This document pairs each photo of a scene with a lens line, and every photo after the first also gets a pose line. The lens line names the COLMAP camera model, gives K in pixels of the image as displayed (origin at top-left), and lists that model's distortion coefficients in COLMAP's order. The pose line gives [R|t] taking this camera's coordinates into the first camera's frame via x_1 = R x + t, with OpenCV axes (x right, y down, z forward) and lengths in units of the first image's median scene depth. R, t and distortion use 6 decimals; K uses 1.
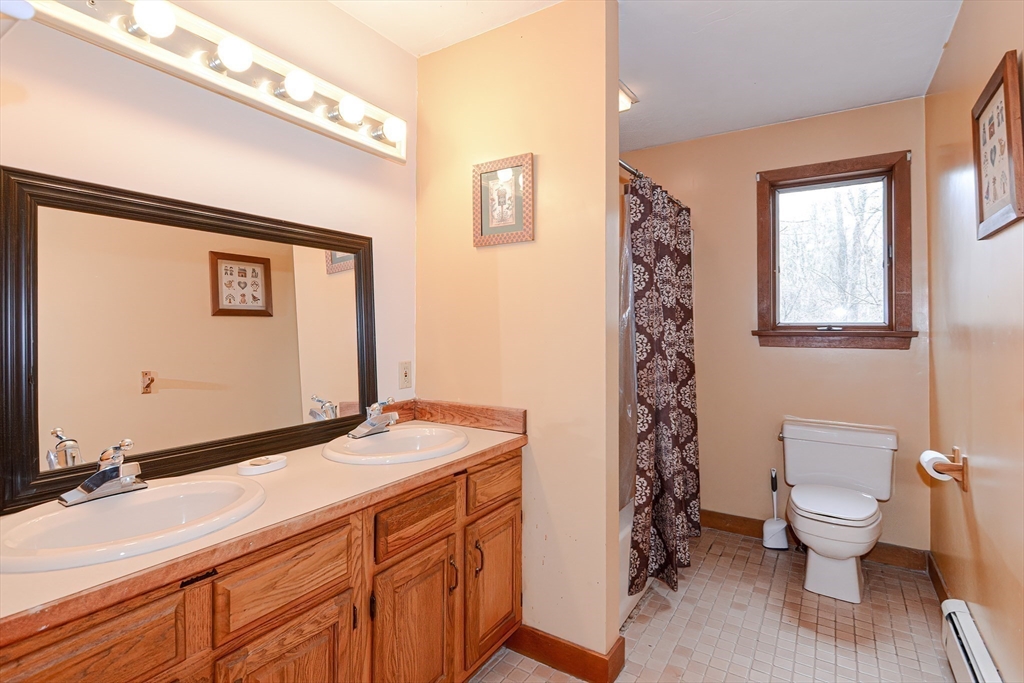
lens RADIAL K [[494.8, 0, 509.1], [0, 494.8, 341.1], [0, 0, 1]] dist [0.010600, -0.001343]
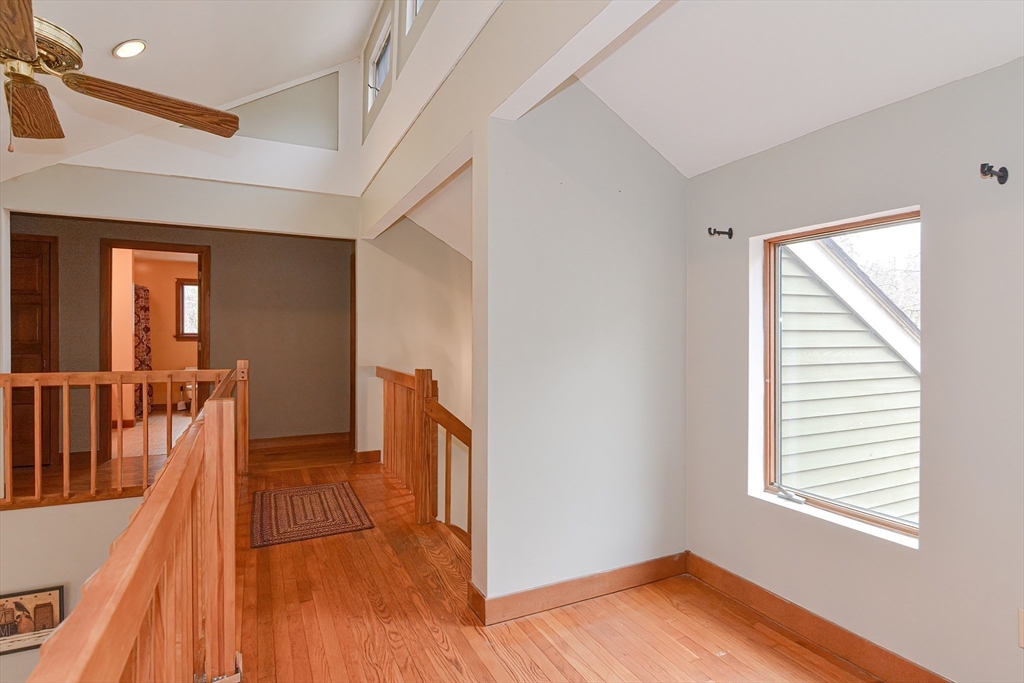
lens RADIAL K [[510.9, 0, 511.3], [0, 510.9, 337.4], [0, 0, 1]] dist [0.021561, -0.013154]
pose [[0.508172, 0.006873, 0.861228, -1.074909], [-0.004448, 0.999976, -0.005355, -0.003449], [-0.861244, -0.001110, 0.508190, -2.182898]]
